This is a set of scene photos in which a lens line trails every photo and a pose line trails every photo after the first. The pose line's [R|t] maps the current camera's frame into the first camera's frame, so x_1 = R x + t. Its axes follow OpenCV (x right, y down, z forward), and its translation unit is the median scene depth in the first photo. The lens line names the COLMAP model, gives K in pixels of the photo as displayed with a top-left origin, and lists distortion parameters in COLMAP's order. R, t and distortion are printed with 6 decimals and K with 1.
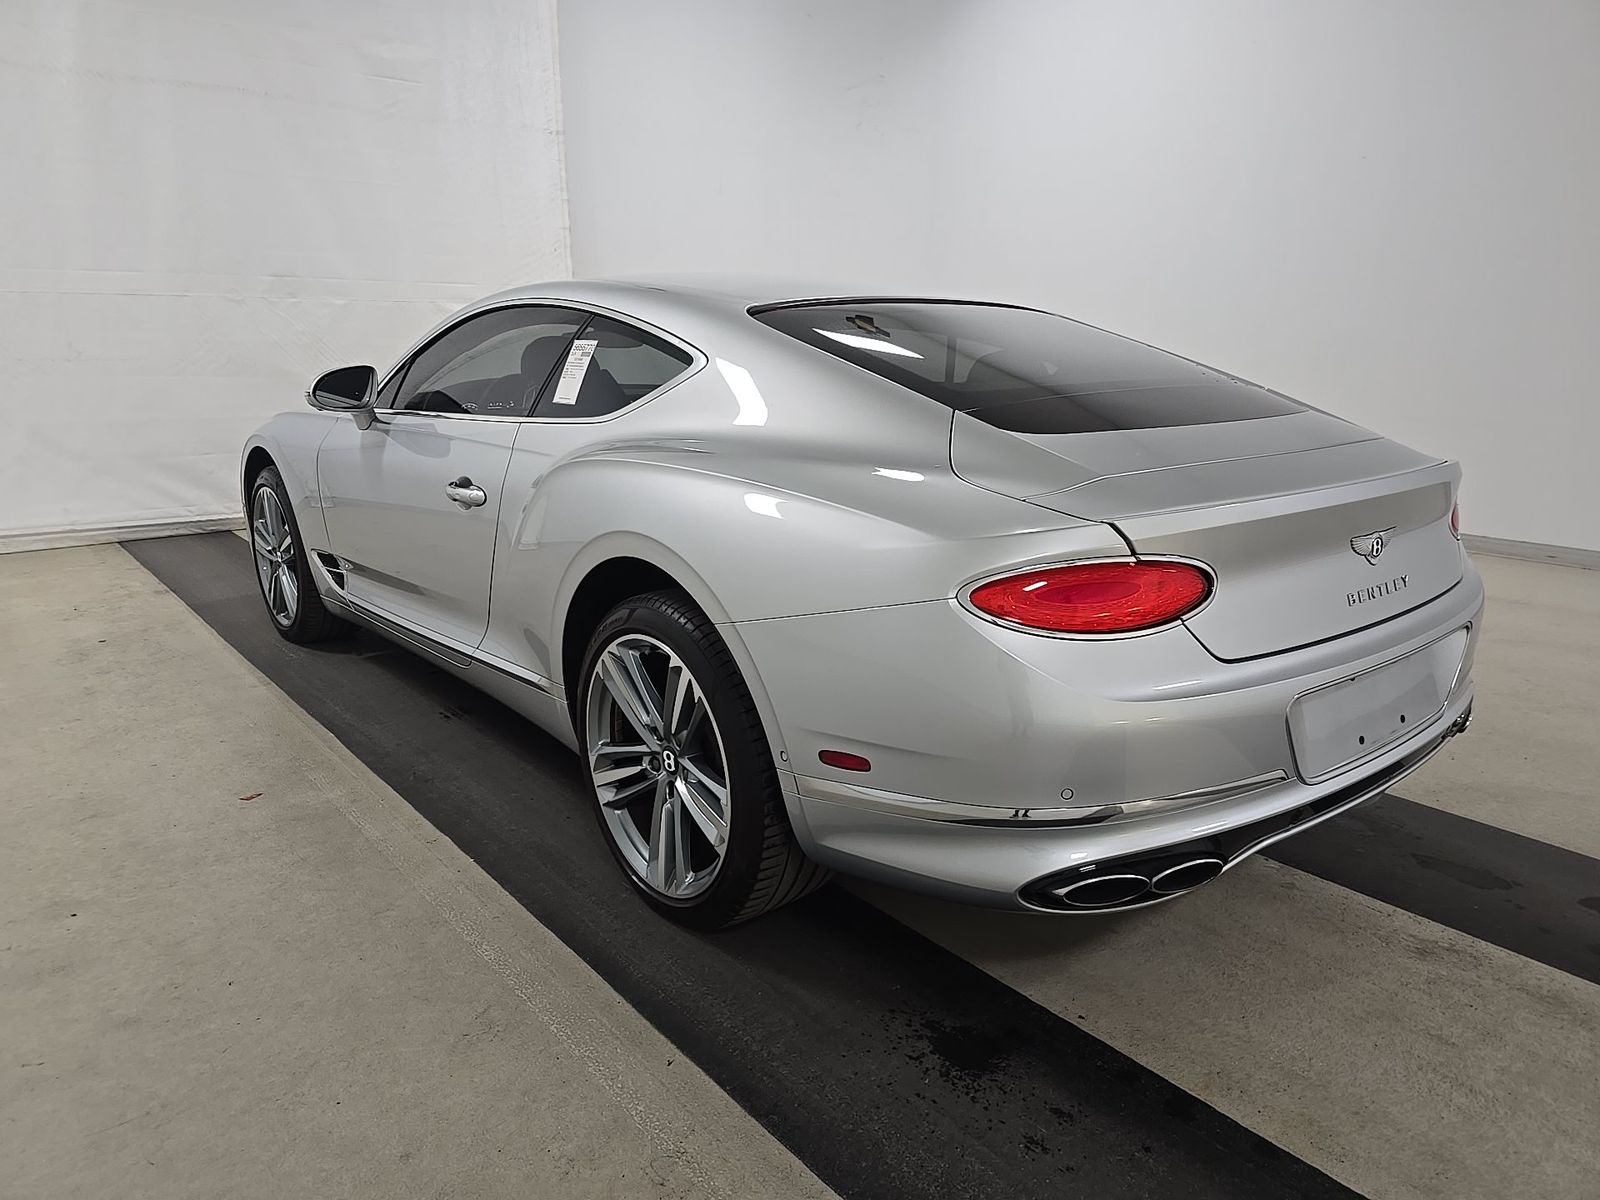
lens RADIAL K [[1067.1, 0, 813.9], [0, 1067.1, 602.9], [0, 0, 1]] dist [0.047737, -0.035322]
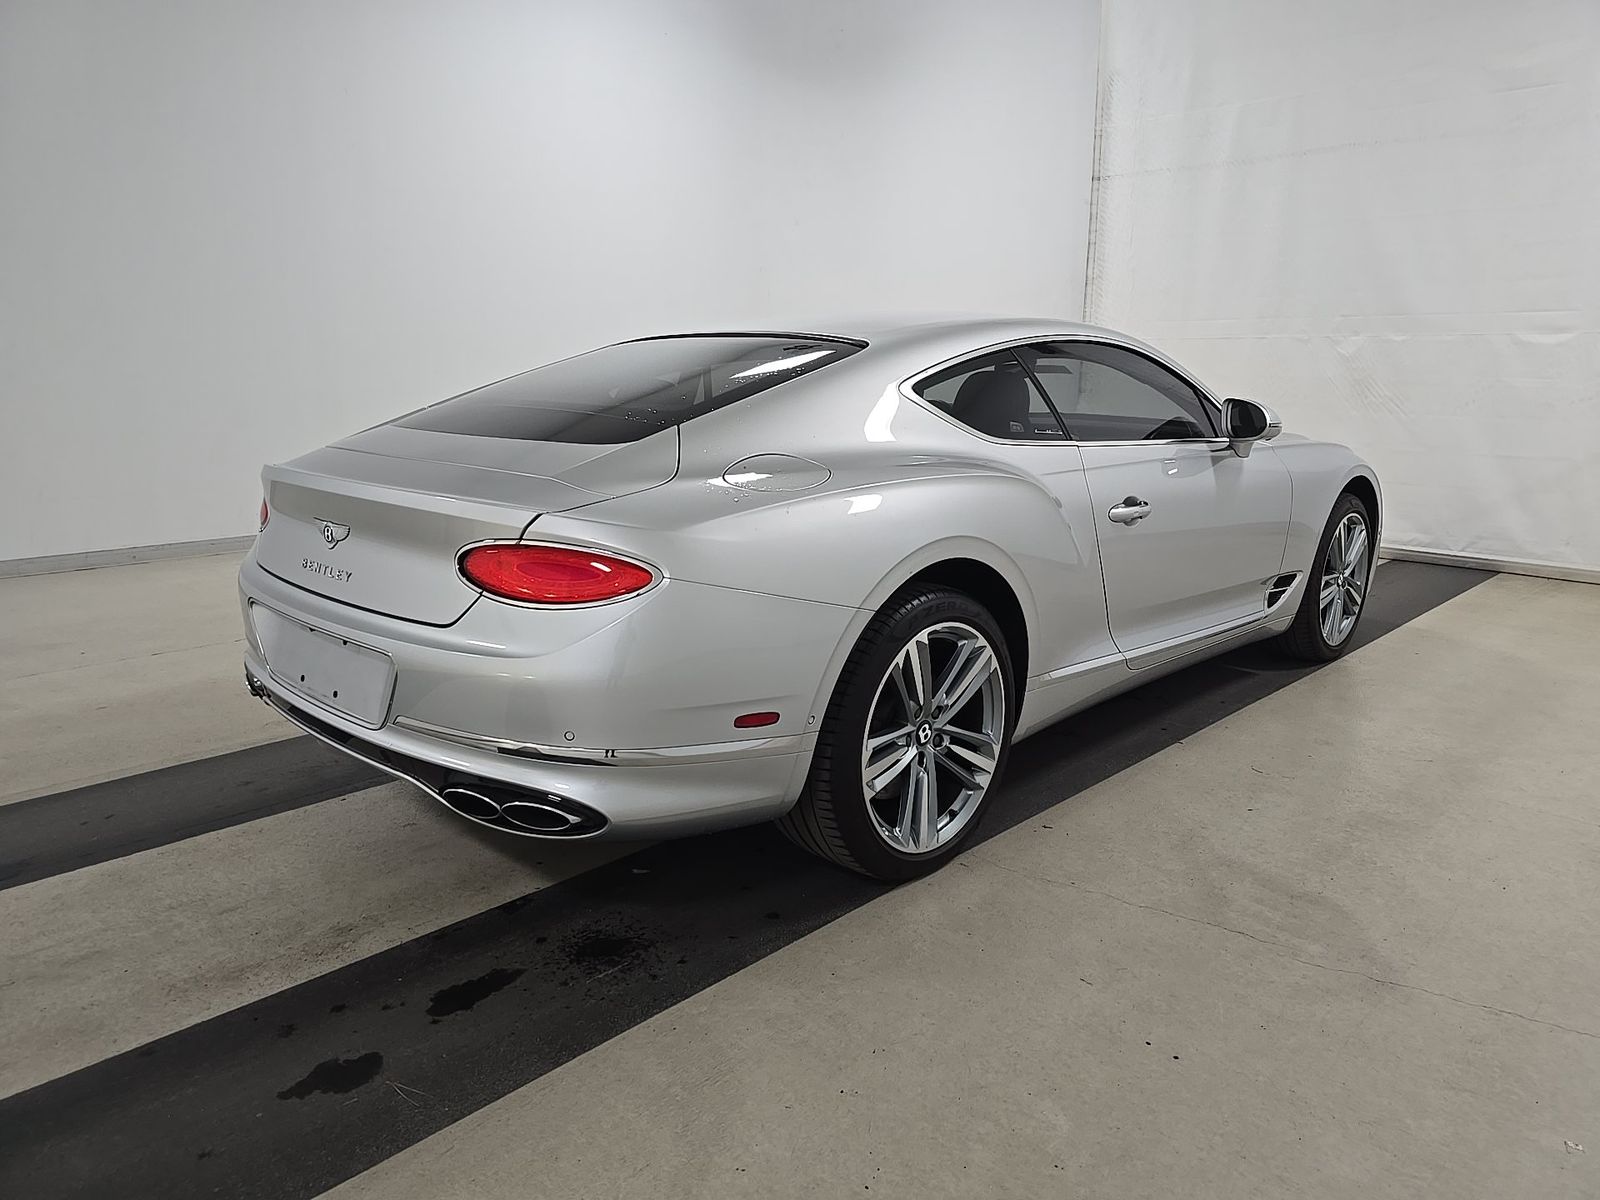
lens RADIAL K [[1067.1, 0, 813.9], [0, 1067.1, 602.9], [0, 0, 1]] dist [0.047737, -0.035322]
pose [[0.108106, 0.214861, -0.970643, 0.639576], [-0.250438, 0.950763, 0.182567, -0.121252], [0.962078, 0.223349, 0.156593, 0.488672]]
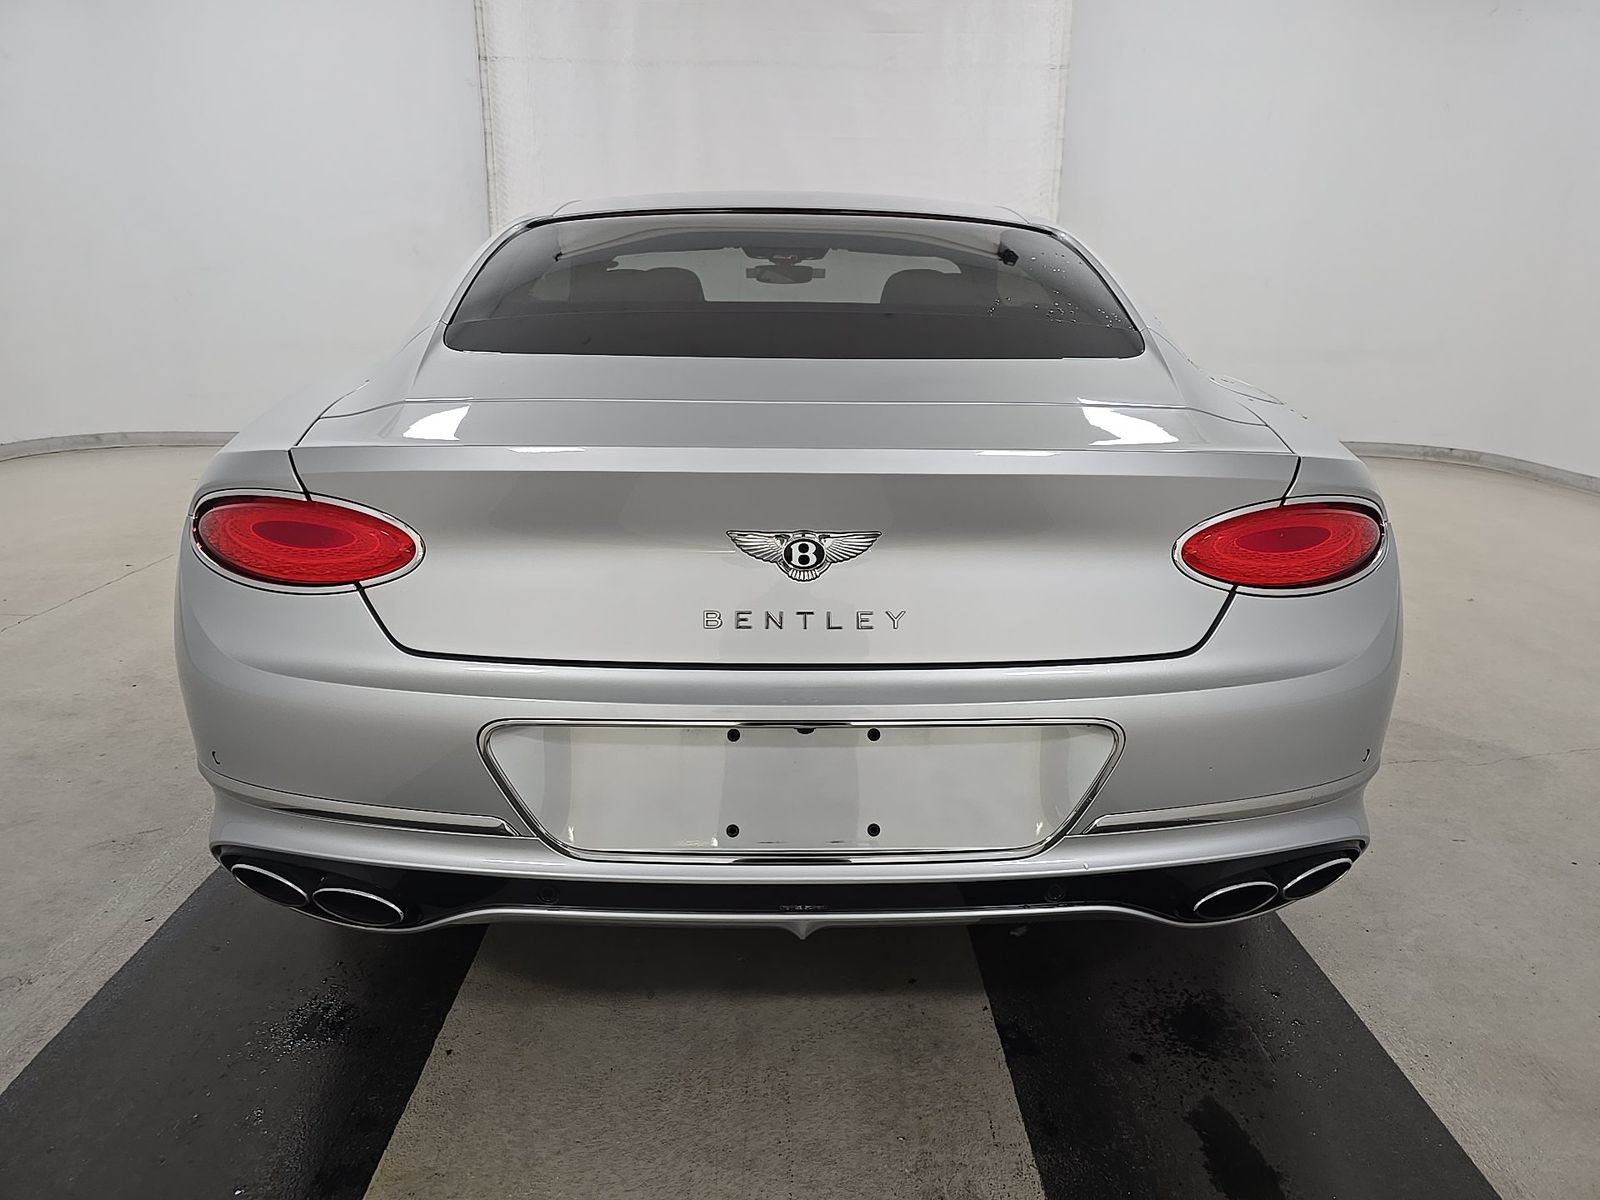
lens RADIAL K [[1081.2, 0, 803.3], [0, 1081.2, 598.2], [0, 0, 1]] dist [0.022398, -0.003313]
pose [[0.778813, 0.178093, -0.601443, 0.335082], [-0.162768, 0.983382, 0.080419, -0.028647], [0.605770, 0.035264, 0.794858, 0.175209]]
